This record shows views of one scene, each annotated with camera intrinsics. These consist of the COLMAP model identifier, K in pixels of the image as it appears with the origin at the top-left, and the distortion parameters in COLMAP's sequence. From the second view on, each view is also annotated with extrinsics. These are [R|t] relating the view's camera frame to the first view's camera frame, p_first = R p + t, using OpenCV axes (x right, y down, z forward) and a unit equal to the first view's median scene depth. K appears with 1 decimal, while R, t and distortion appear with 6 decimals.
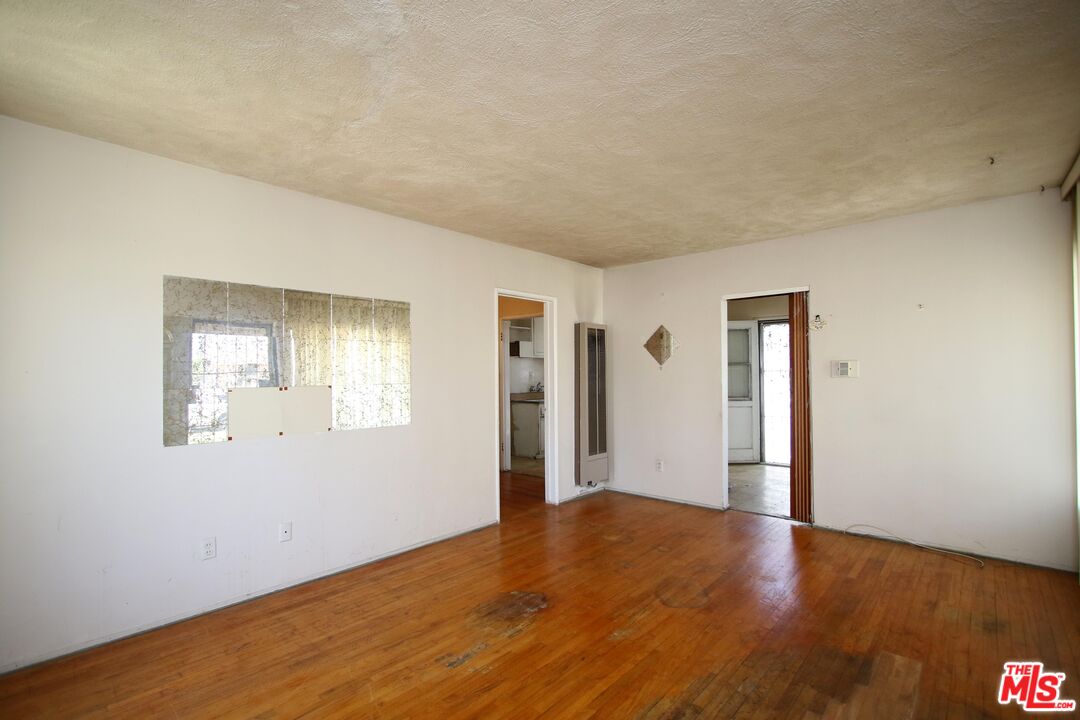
lens RADIAL K [[492.3, 0, 539.8], [0, 492.3, 366.3], [0, 0, 1]] dist [-0.019260, 0.004904]
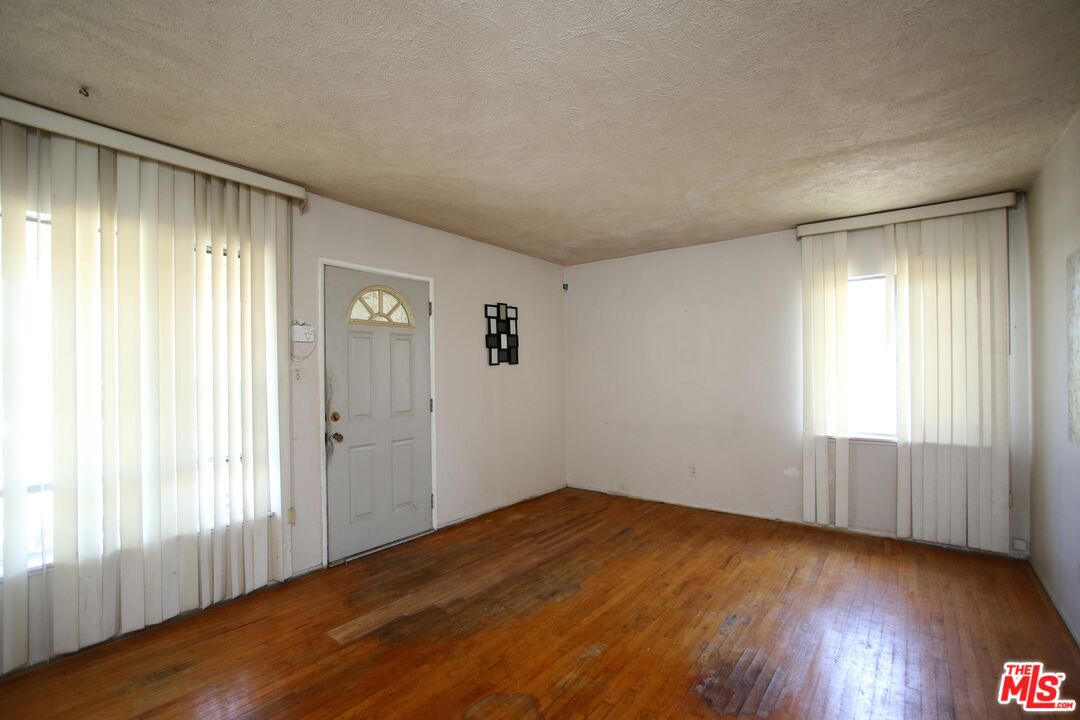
lens RADIAL K [[492.3, 0, 538.0], [0, 492.3, 361.7], [0, 0, 1]] dist [-0.019260, 0.004904]
pose [[-0.996133, 0.016552, -0.086289, 0.352478], [0.018850, 0.999487, -0.025890, 0.019084], [0.085816, -0.027417, -0.995934, 1.995461]]
